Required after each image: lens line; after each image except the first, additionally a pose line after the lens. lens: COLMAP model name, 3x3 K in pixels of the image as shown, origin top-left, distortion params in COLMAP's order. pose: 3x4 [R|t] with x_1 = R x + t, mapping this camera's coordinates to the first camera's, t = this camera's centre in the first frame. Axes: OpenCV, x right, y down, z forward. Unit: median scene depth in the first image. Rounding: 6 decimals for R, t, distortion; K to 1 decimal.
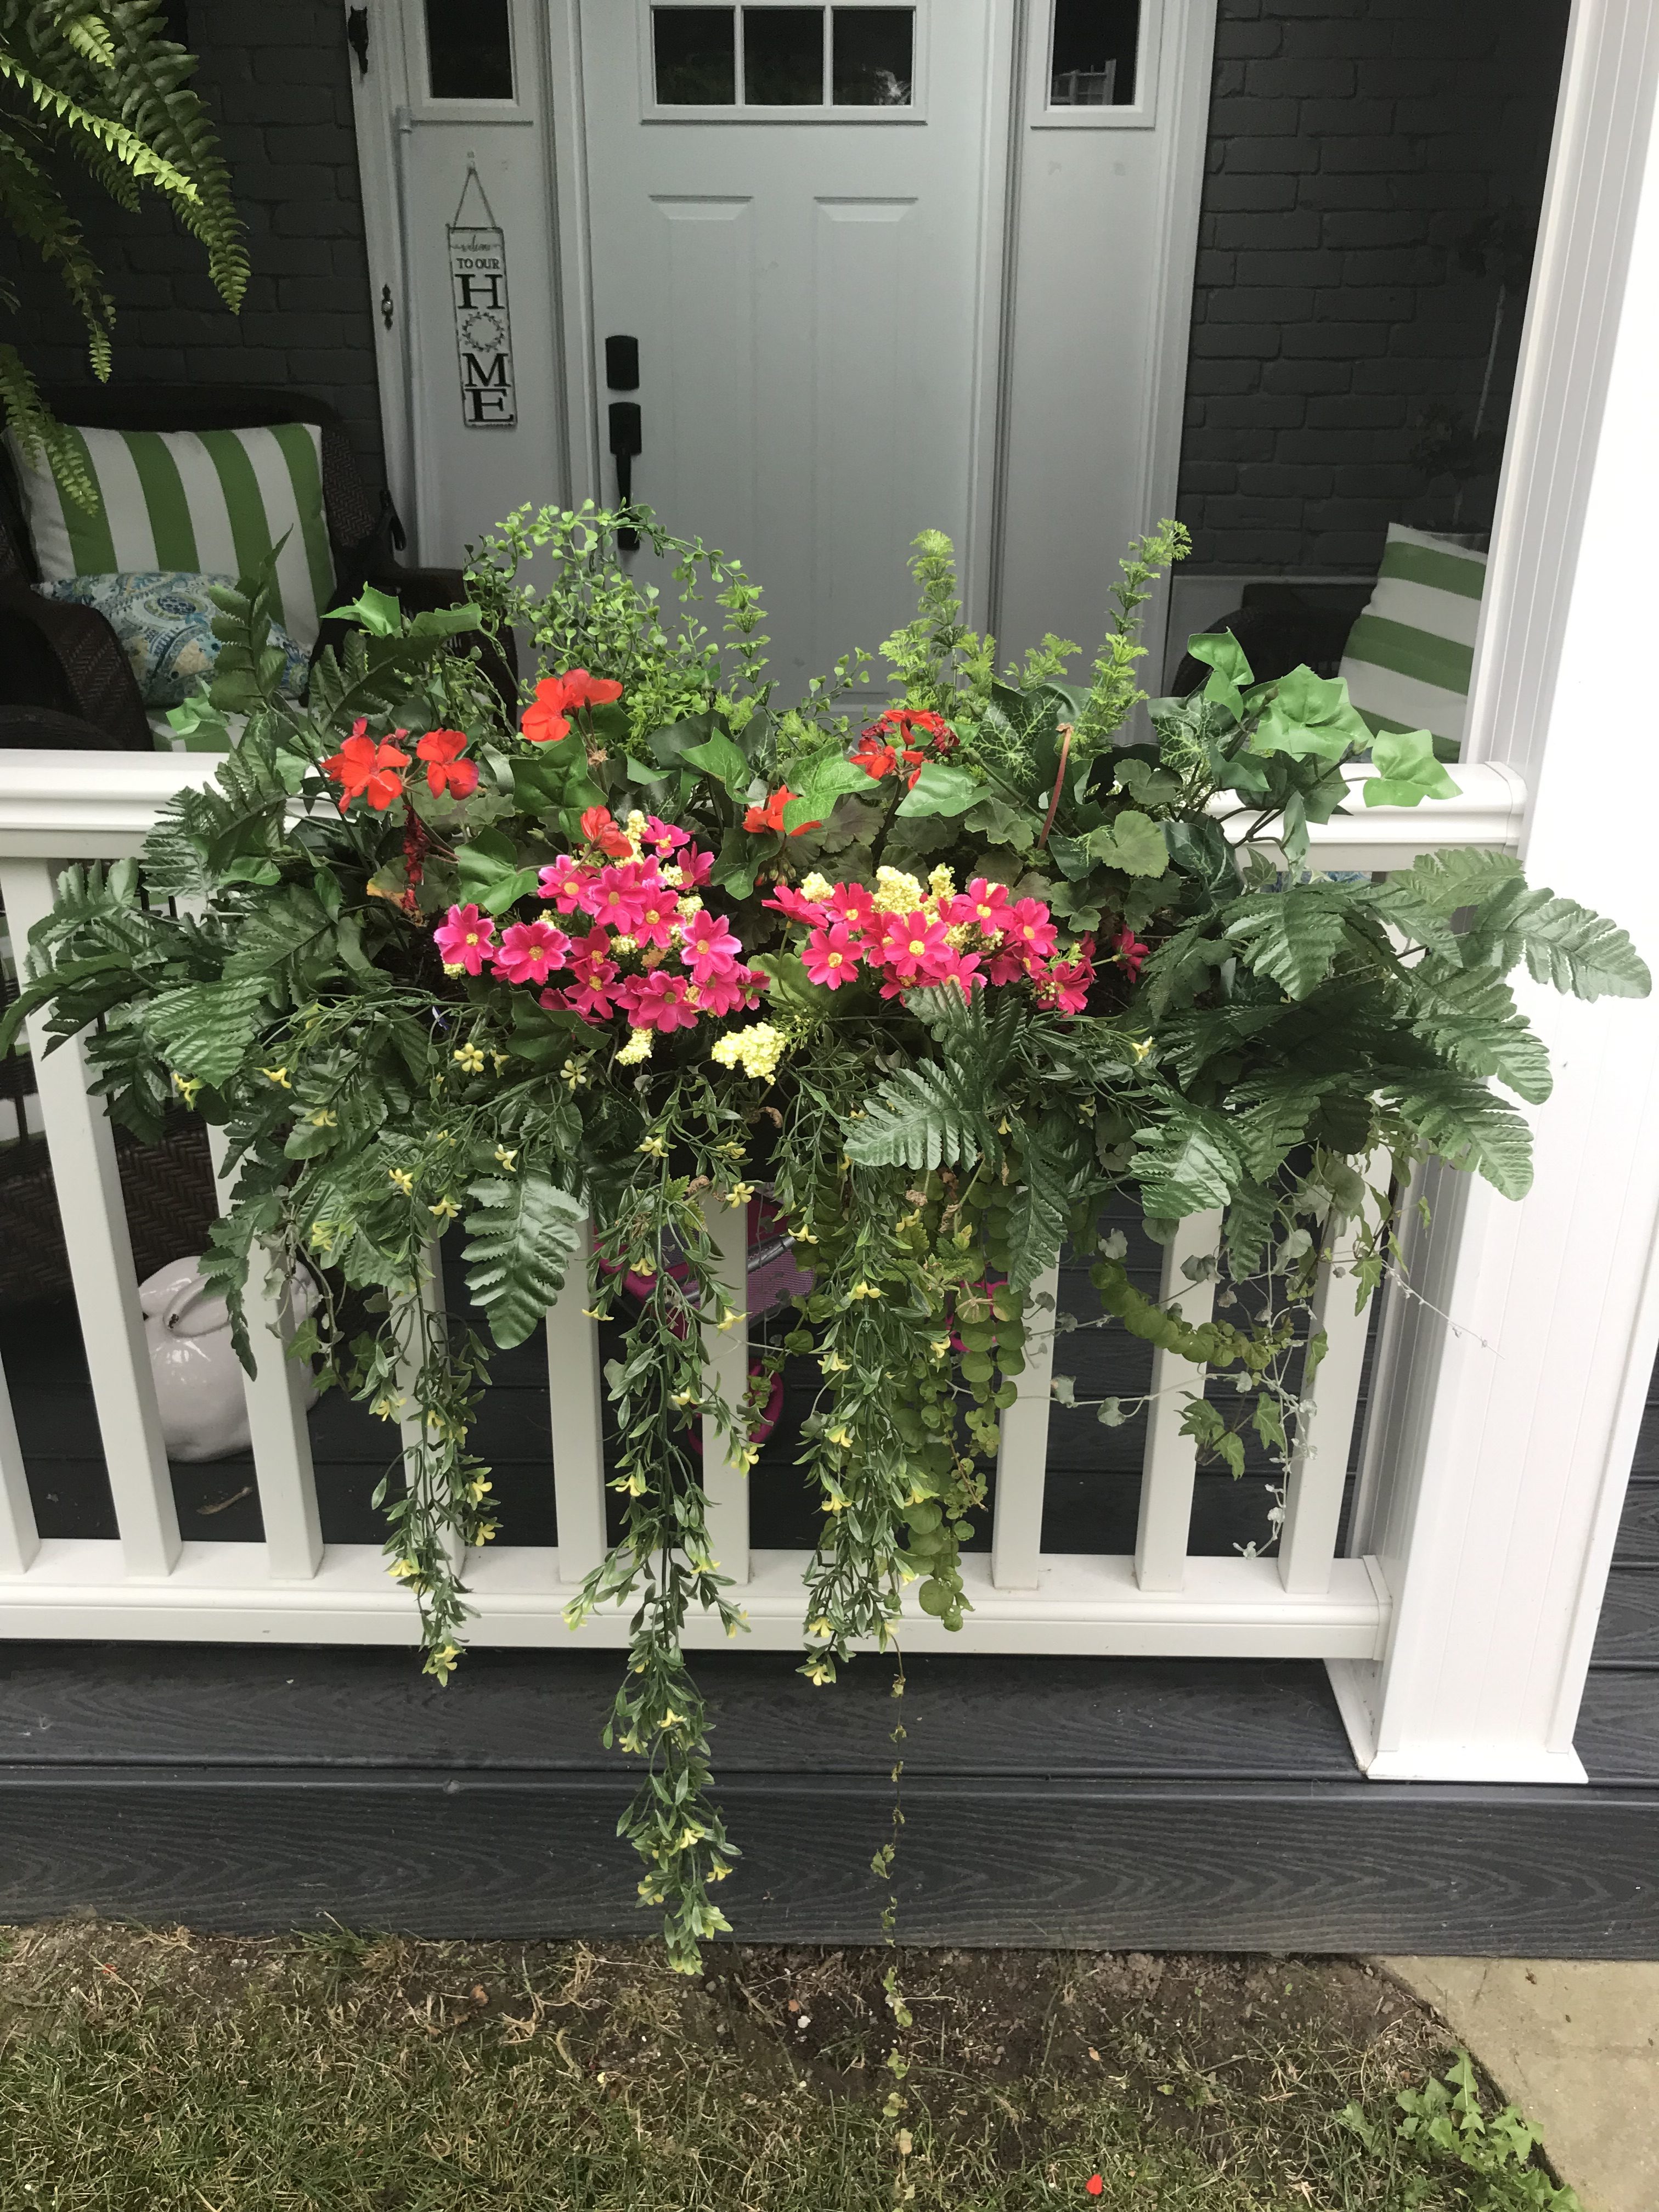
lens RADIAL K [[1795.3, 0, 827.2], [0, 1795.3, 1088.6], [0, 0, 1]] dist [0.008016, 0.002254]
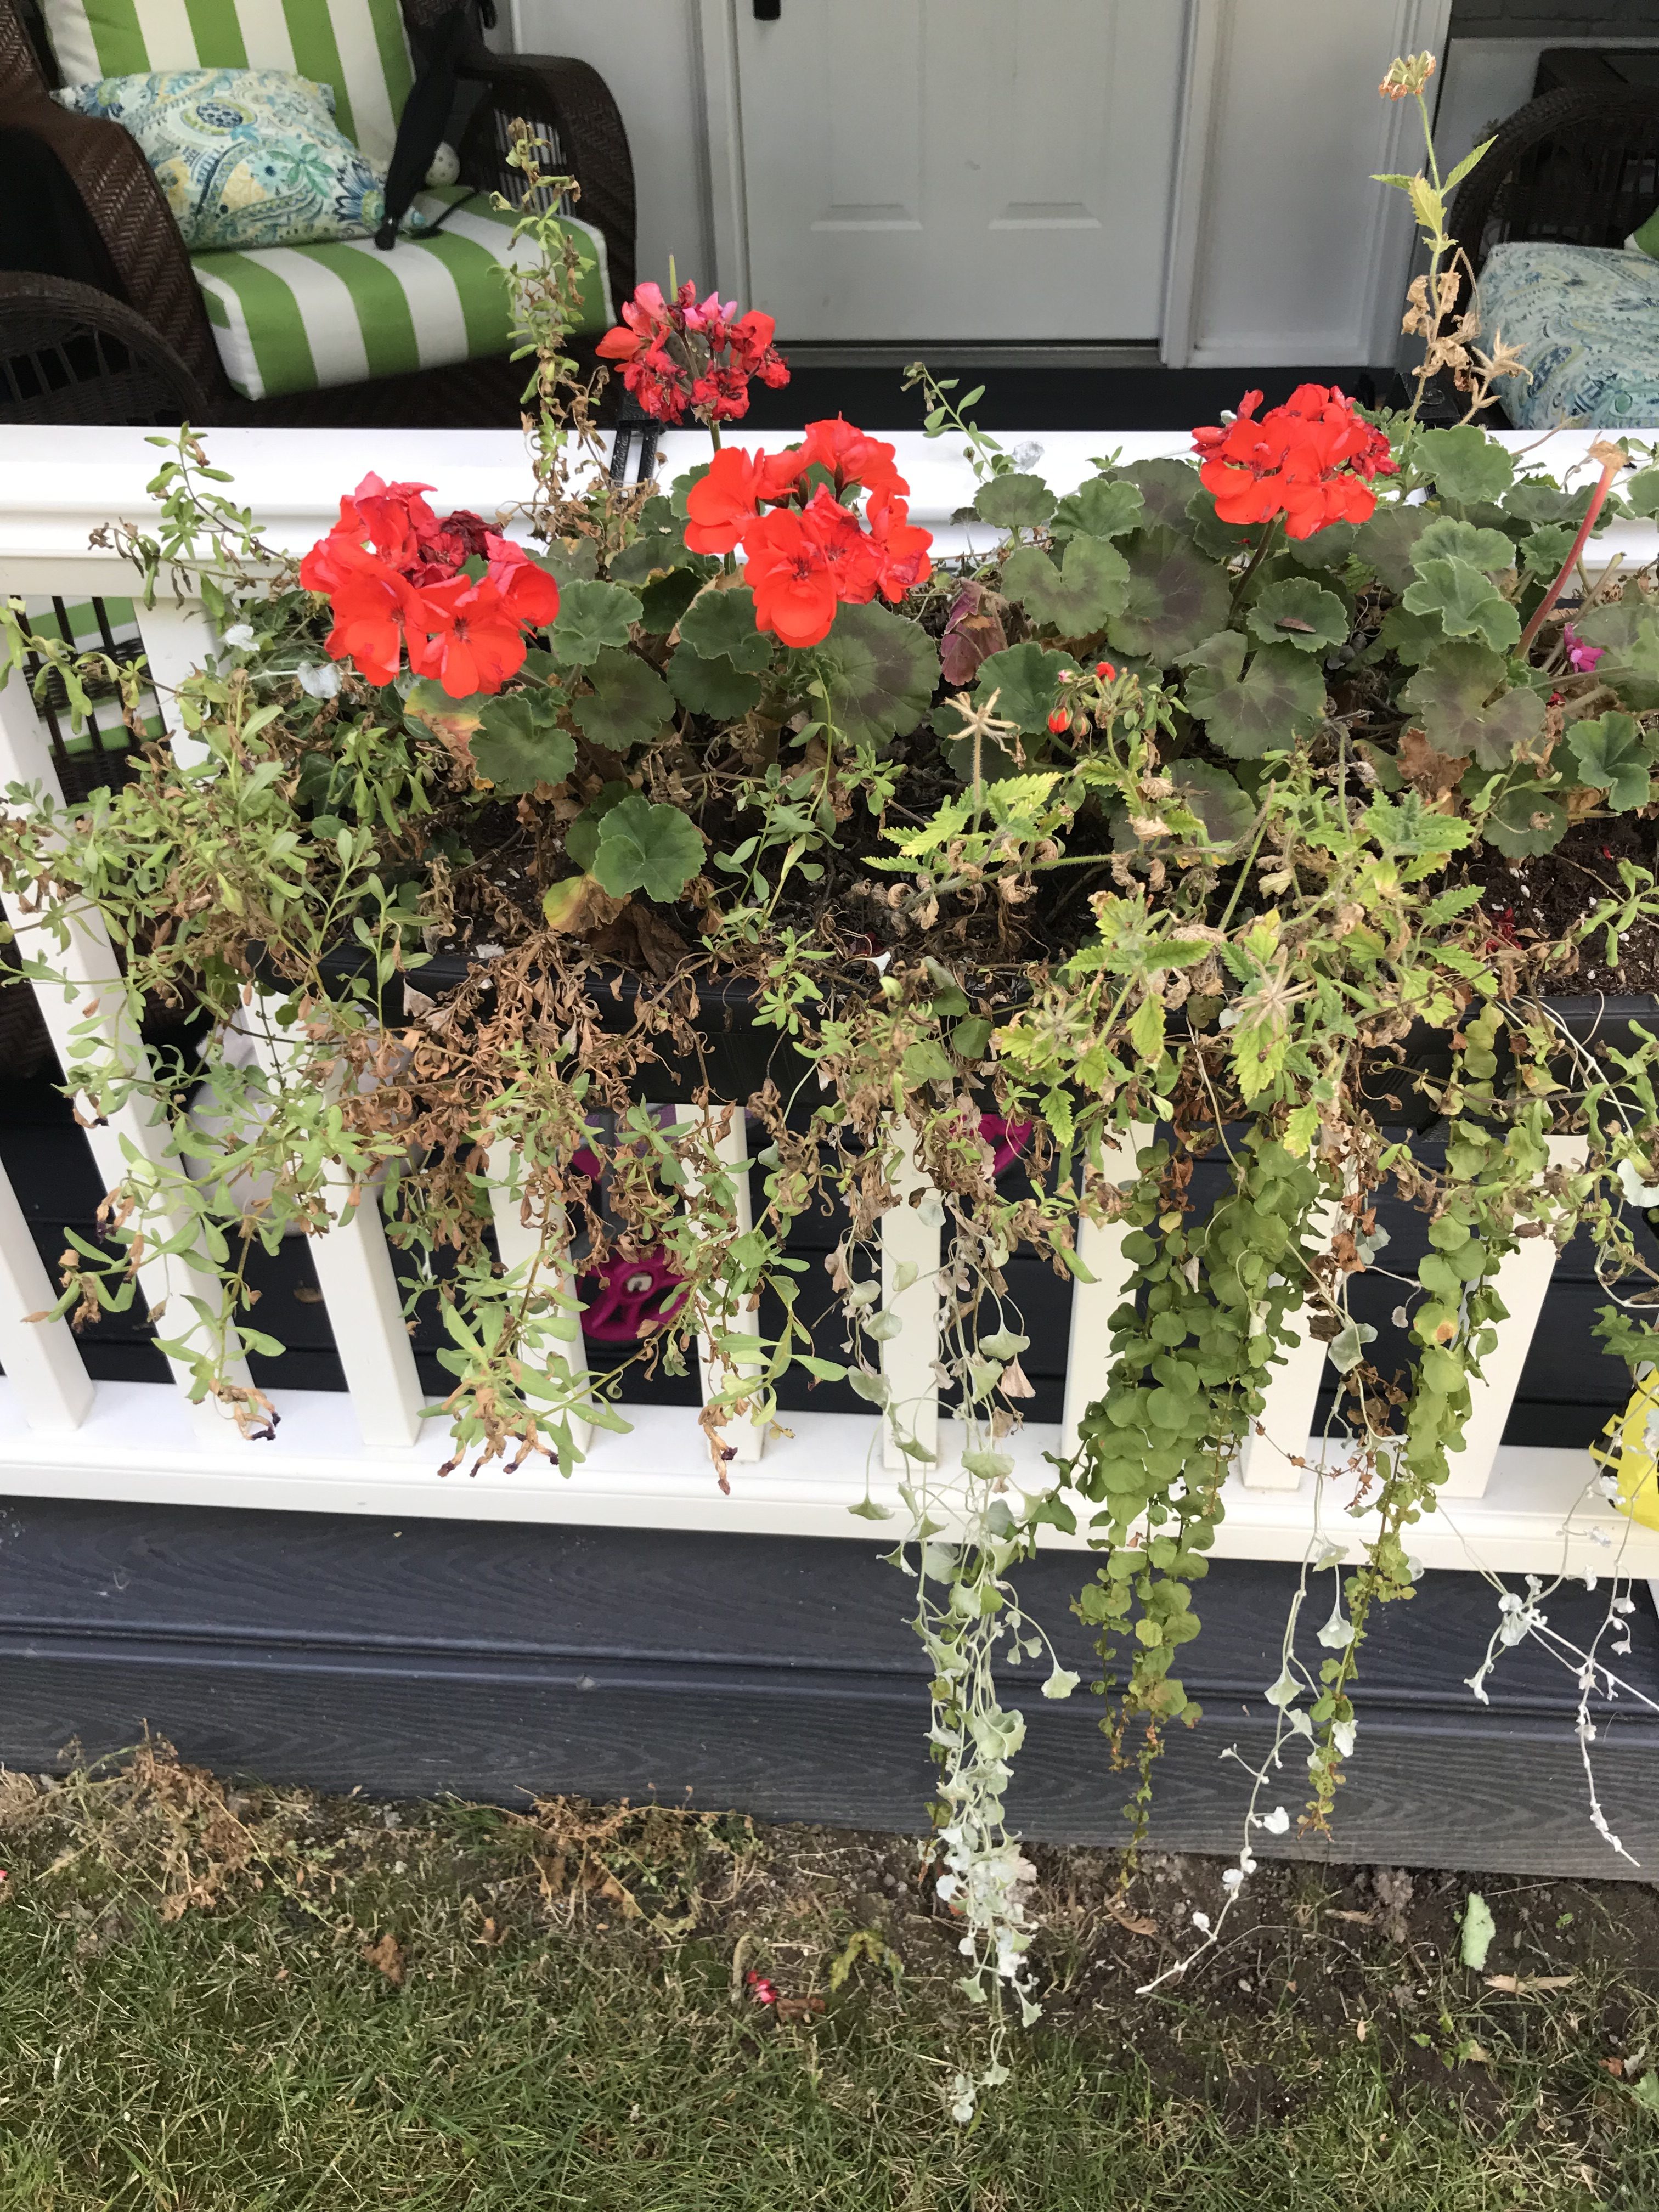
lens RADIAL K [[1799.9, 0, 829.5], [0, 1799.9, 1106.0], [0, 0, 1]] dist [-0.008144, 0.004567]
pose [[0.996890, 0.018411, -0.076626, -0.031310], [0.002089, 0.965813, 0.259233, -0.090985], [0.078779, -0.258587, 0.962770, 0.245190]]
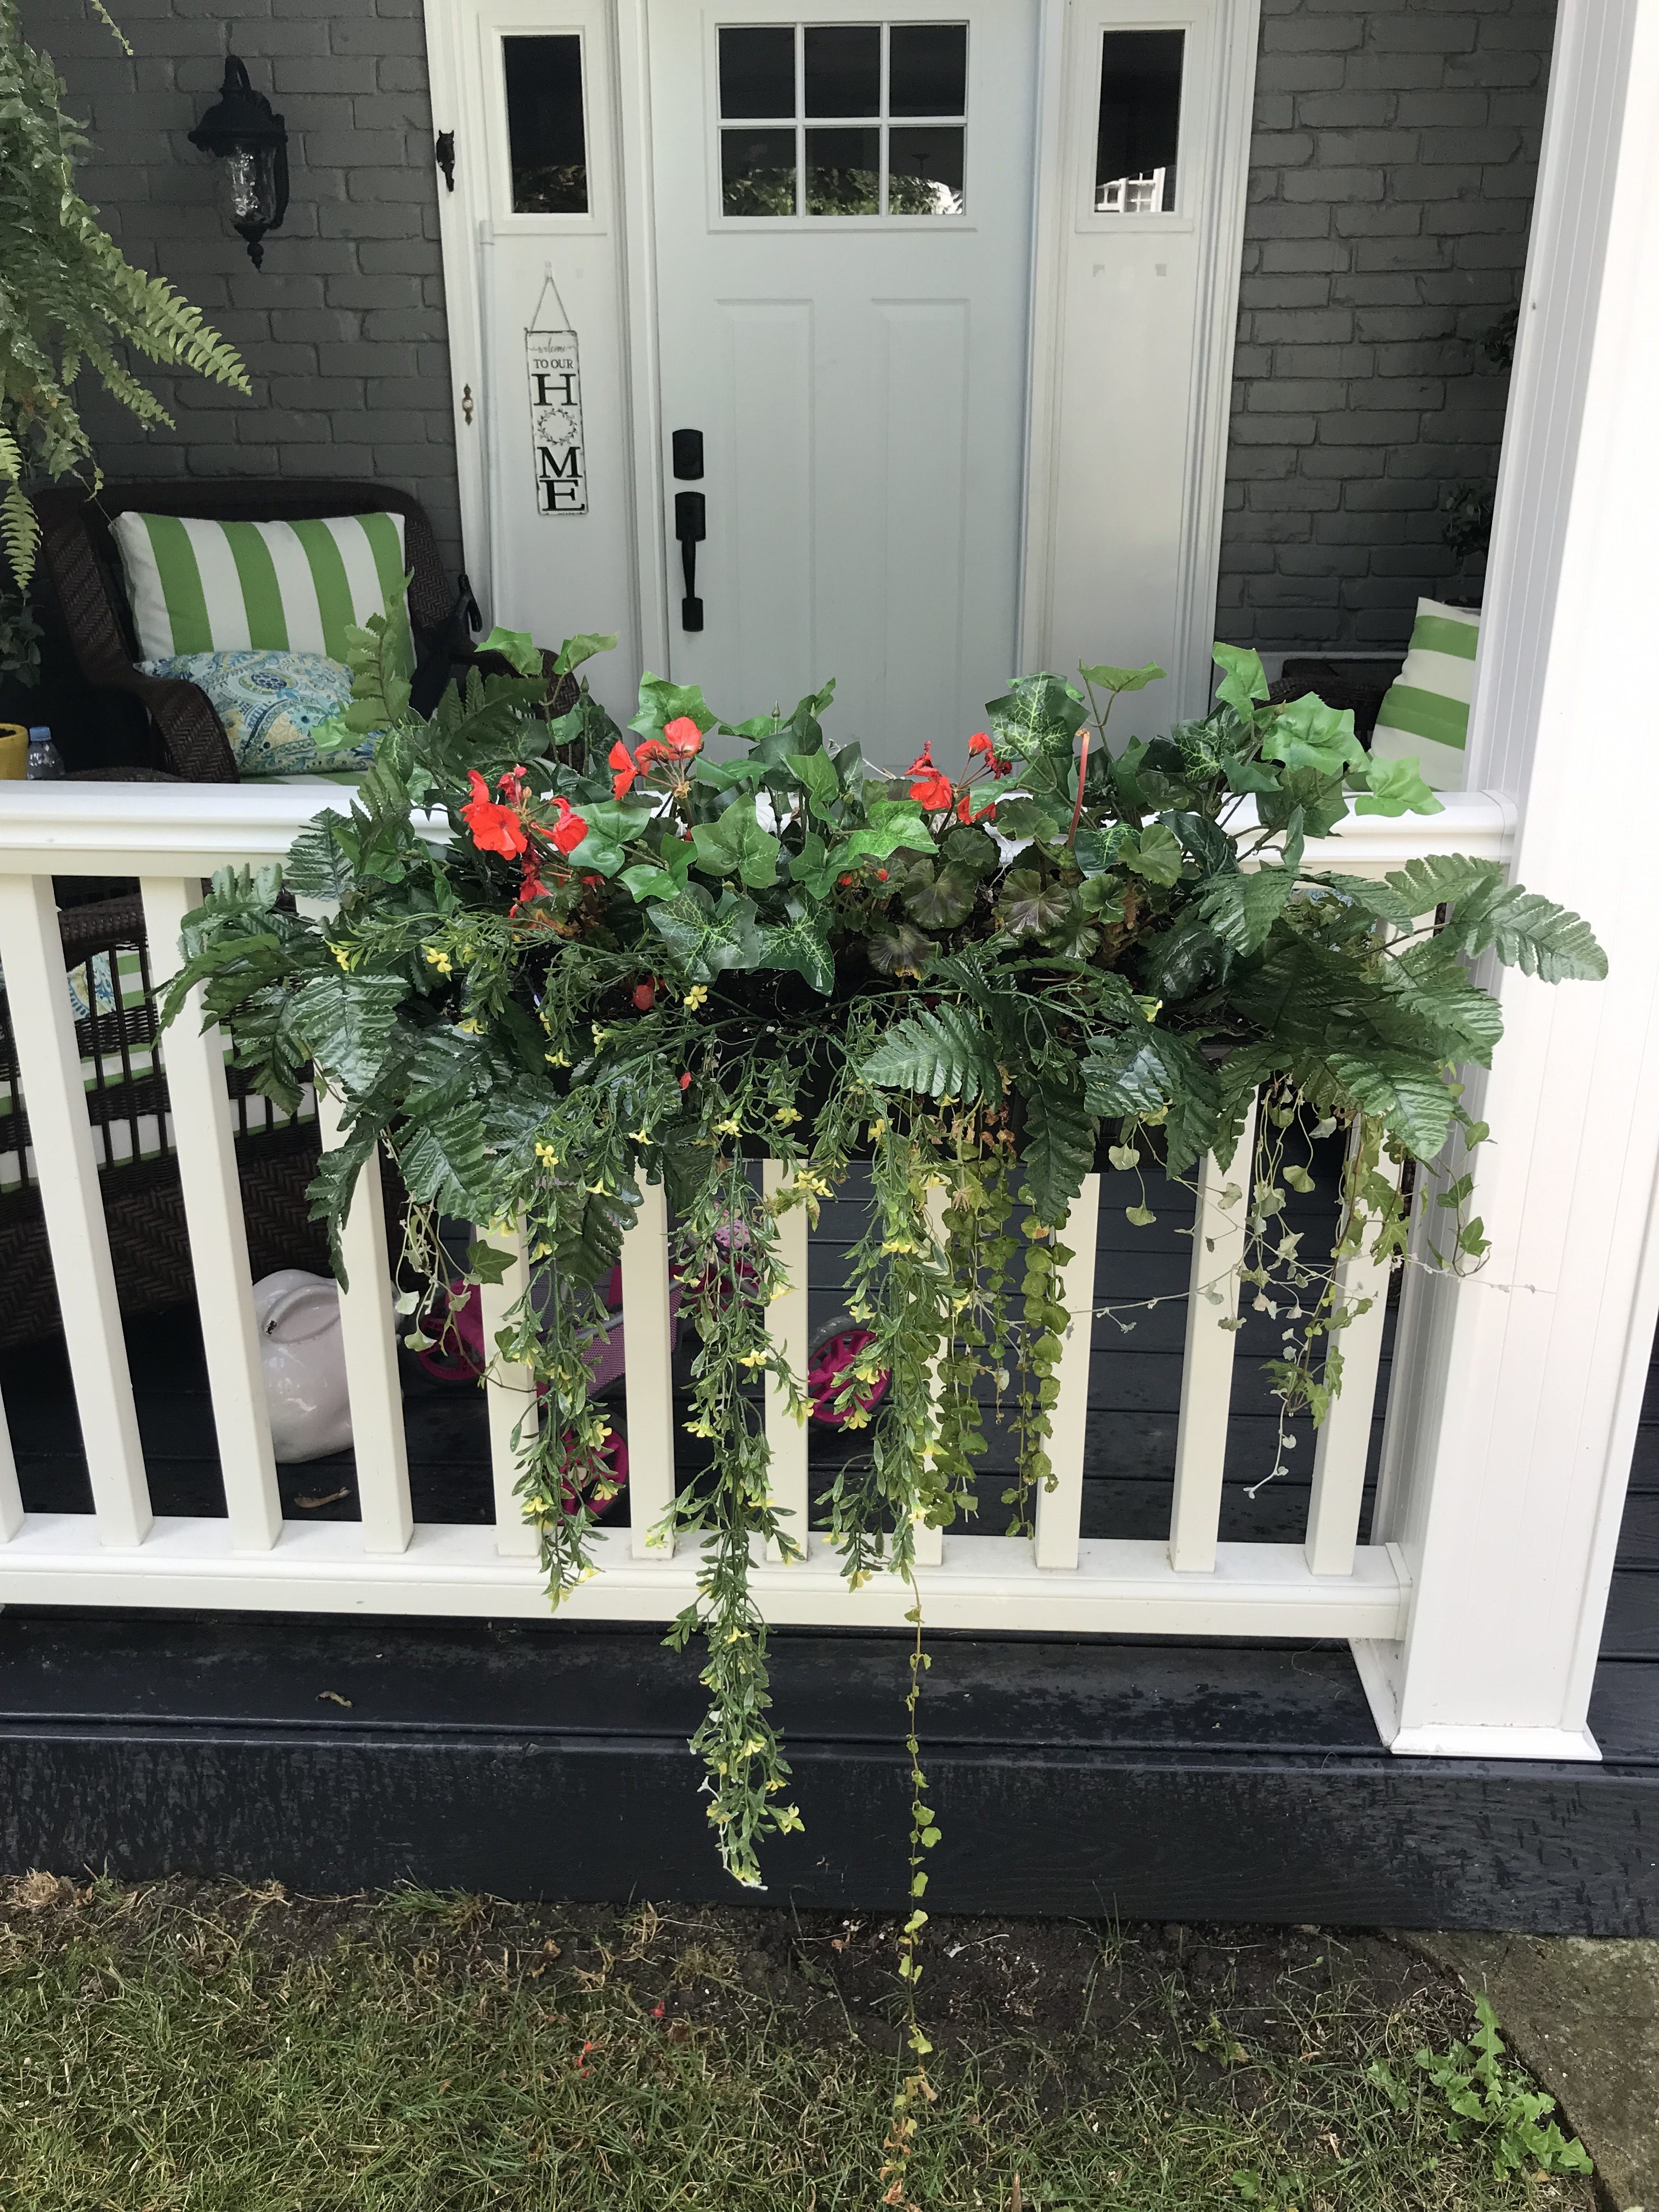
lens RADIAL K [[1795.5, 0, 835.8], [0, 1795.5, 1088.9], [0, 0, 1]] dist [0.003453, -0.004368]
pose [[0.999663, 0.000993, -0.025948, 0.001081], [-0.002208, 0.998901, -0.046823, 0.042005], [0.025873, 0.046865, 0.998566, -0.078638]]
